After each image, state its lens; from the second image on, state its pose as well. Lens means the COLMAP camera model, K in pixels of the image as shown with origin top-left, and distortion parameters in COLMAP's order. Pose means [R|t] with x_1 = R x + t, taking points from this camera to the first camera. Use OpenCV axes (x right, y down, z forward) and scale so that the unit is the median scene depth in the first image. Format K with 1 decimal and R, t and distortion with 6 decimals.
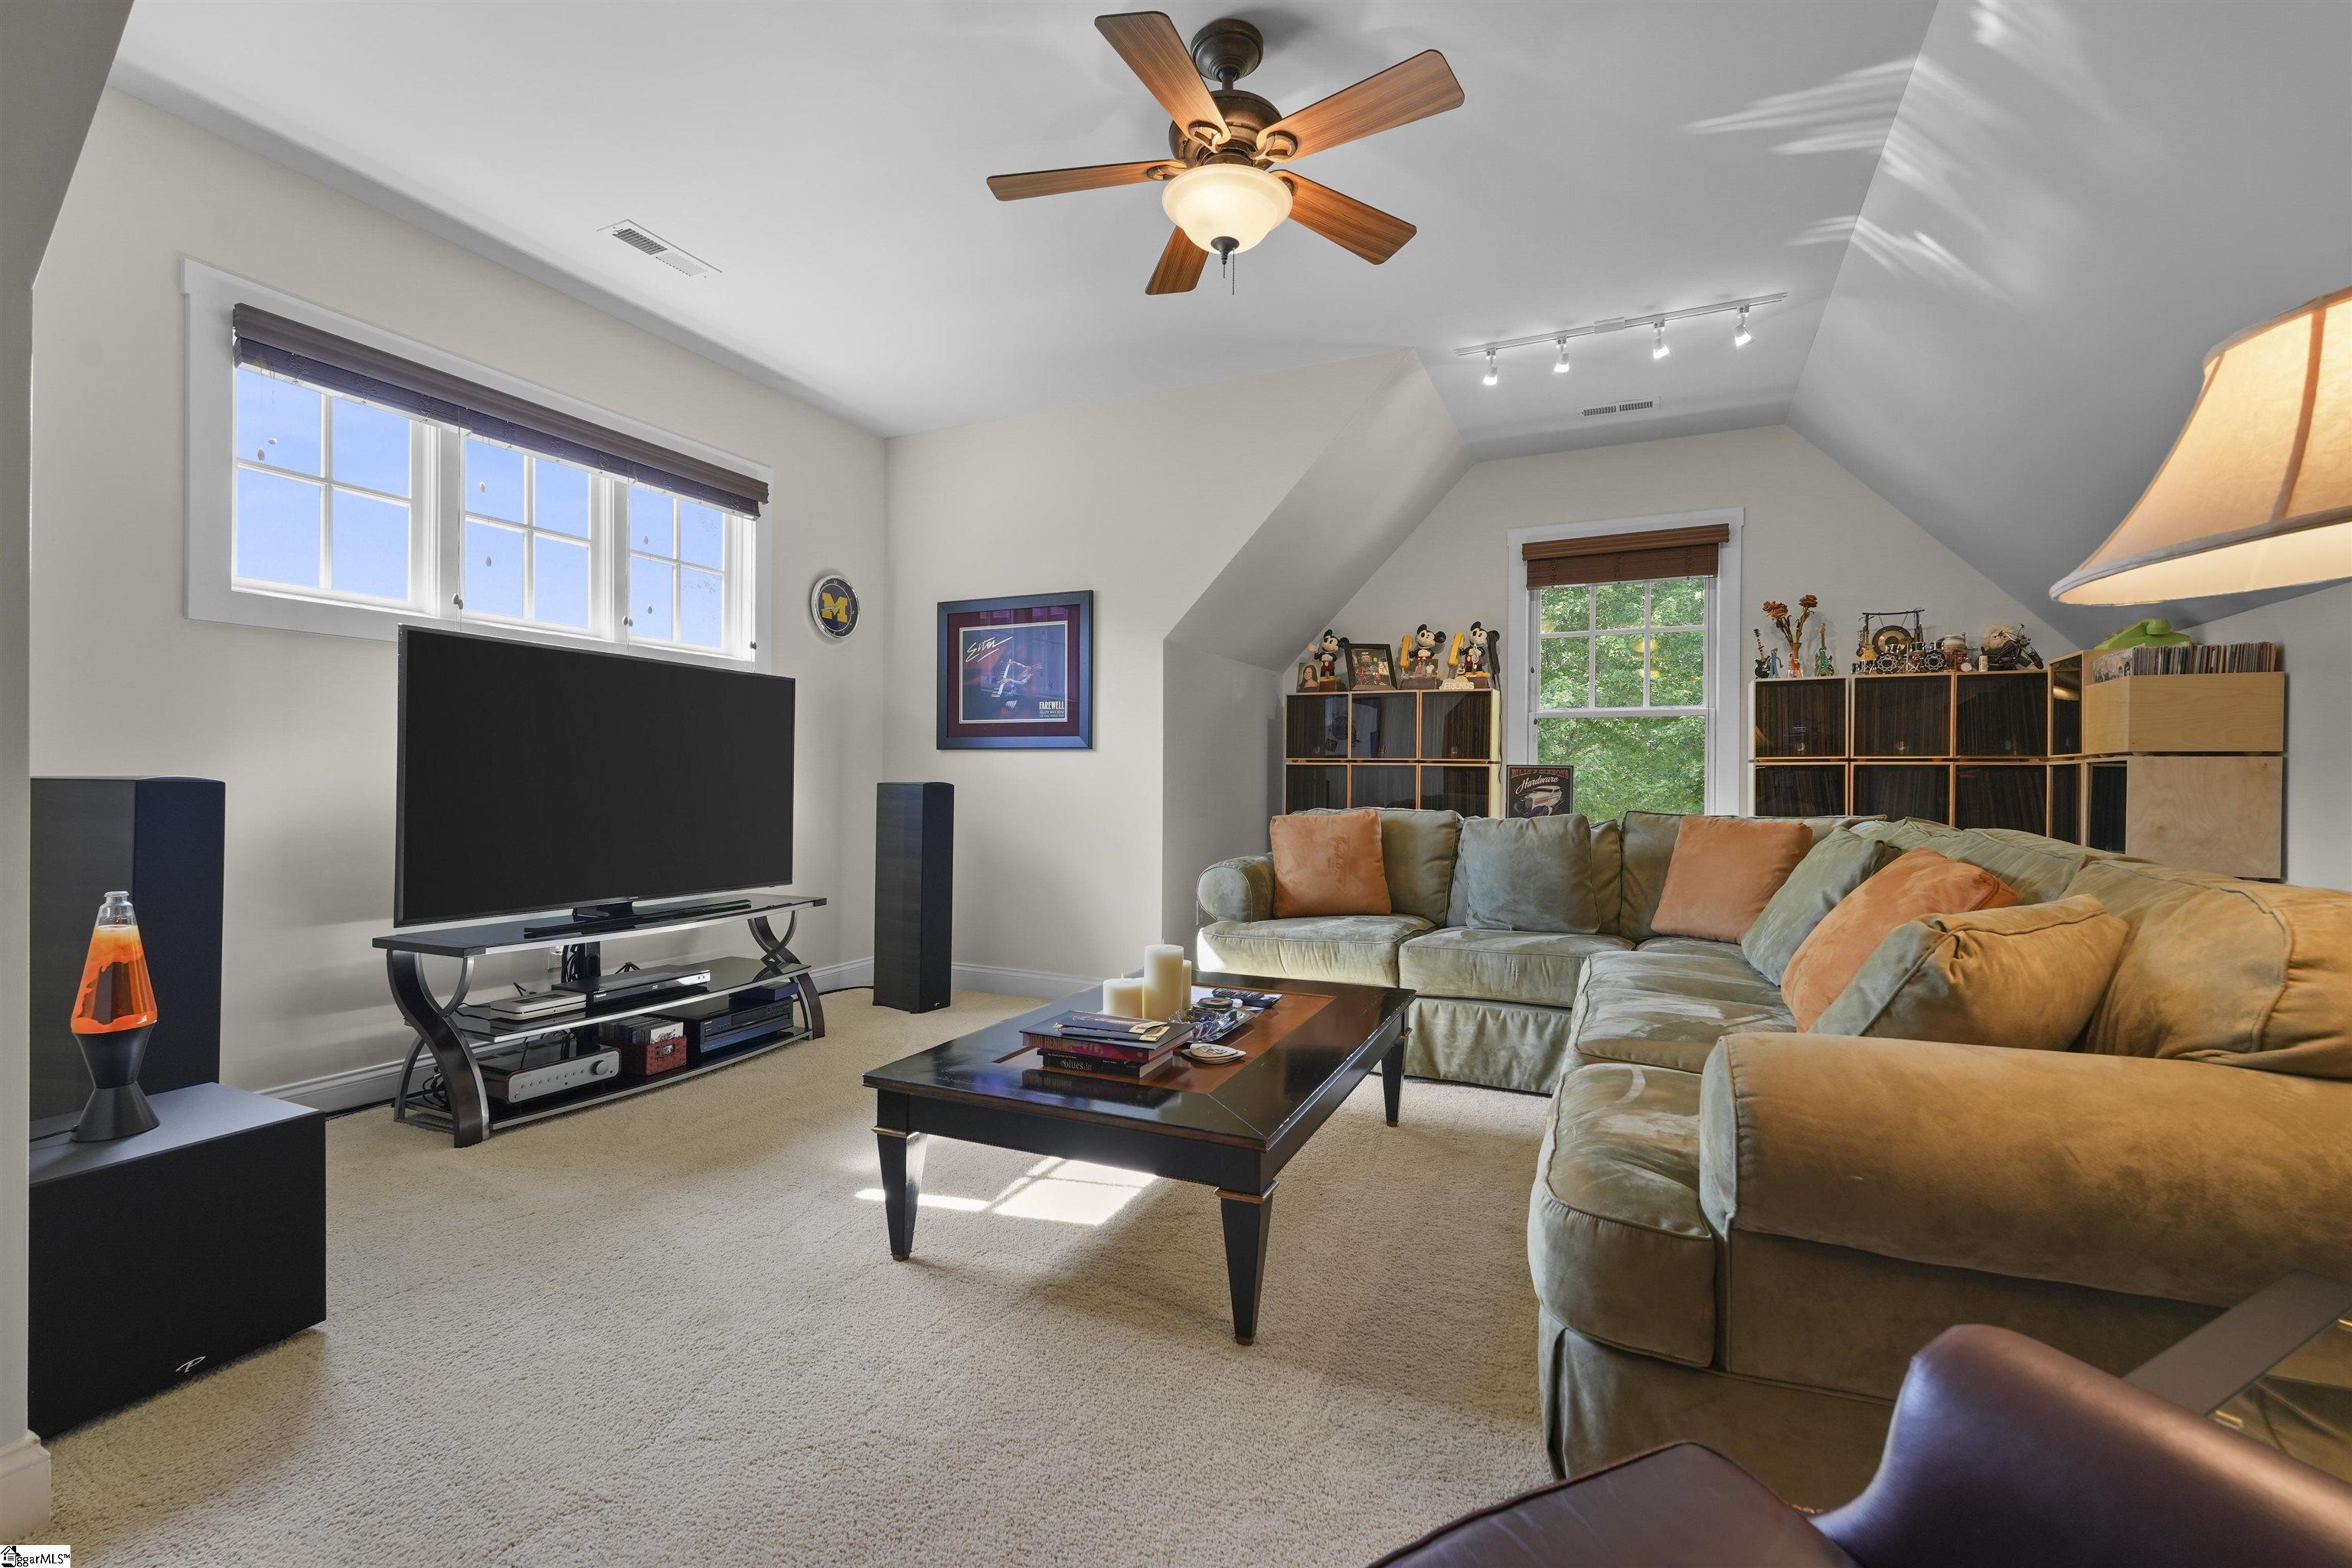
lens RADIAL K [[1022.0, 0, 1173.6], [0, 1022.0, 784.0], [0, 0, 1]] dist [0.001174, 0.000587]
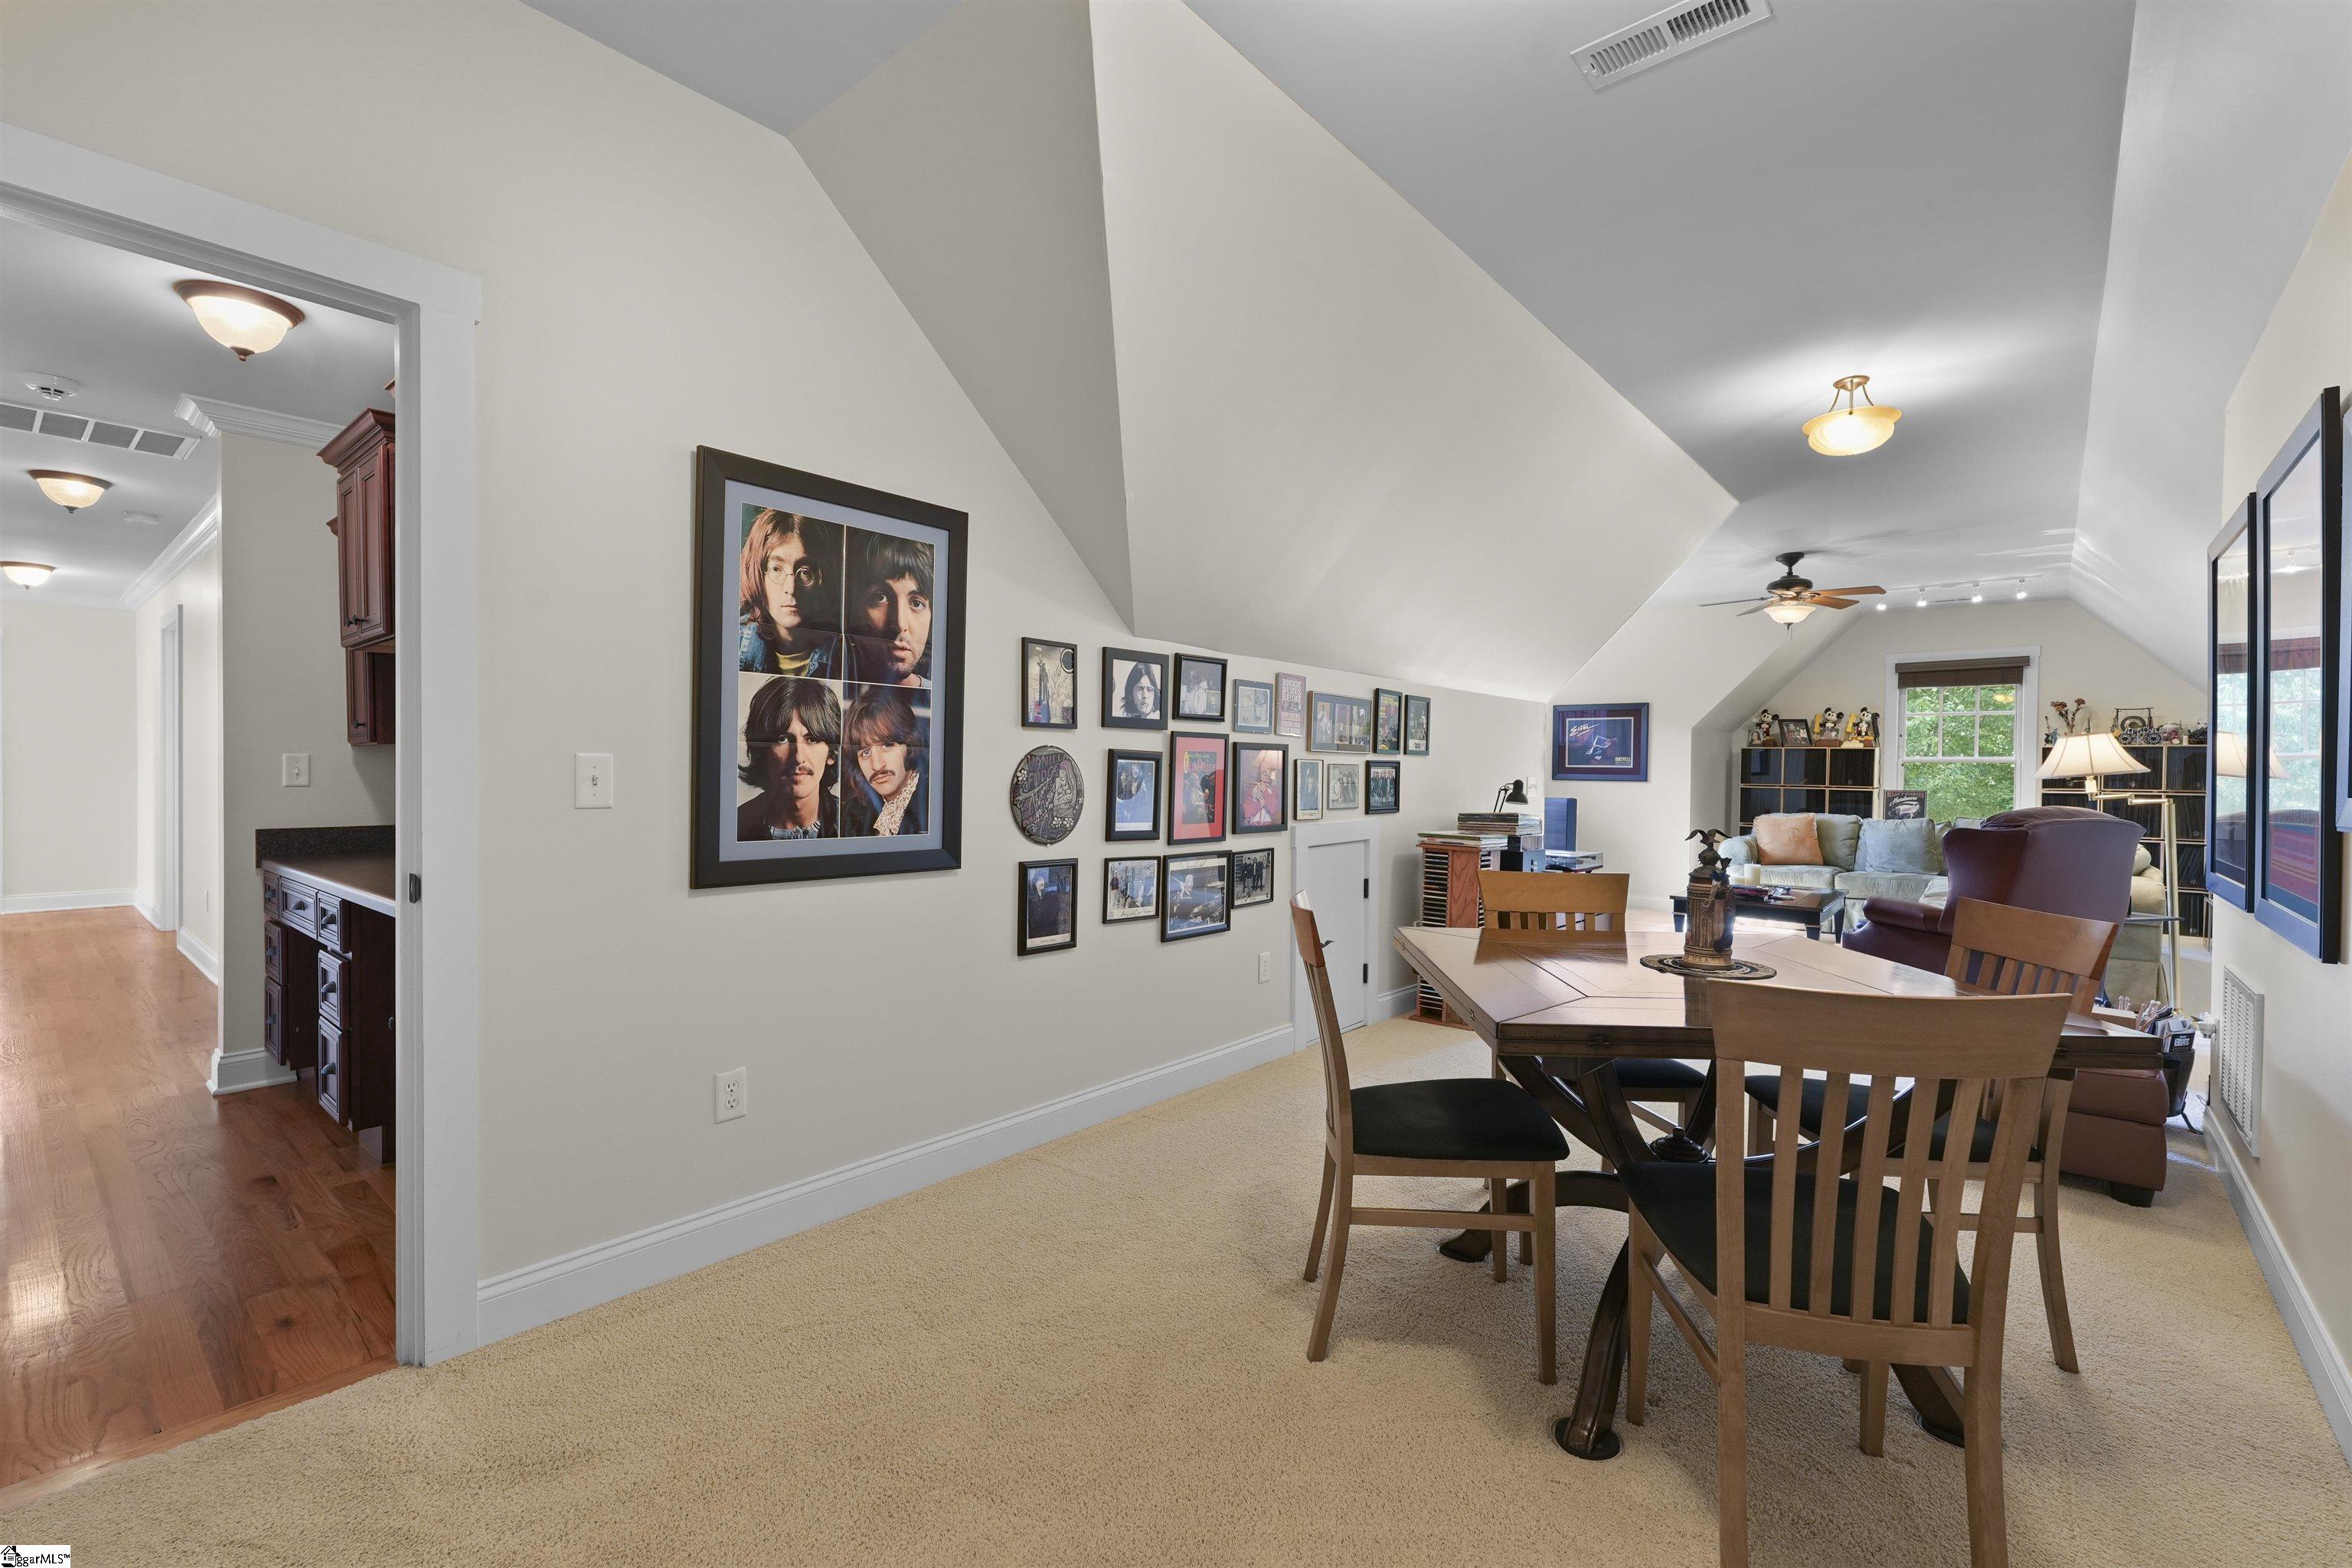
lens RADIAL K [[1022.0, 0, 1174.8], [0, 1022.0, 784.1], [0, 0, 1]] dist [0.001174, 0.000587]
pose [[0.964399, 0.006820, -0.264364, -0.411159], [-0.004075, 0.999932, 0.010930, -0.044142], [0.264420, -0.009464, 0.964361, -1.089674]]
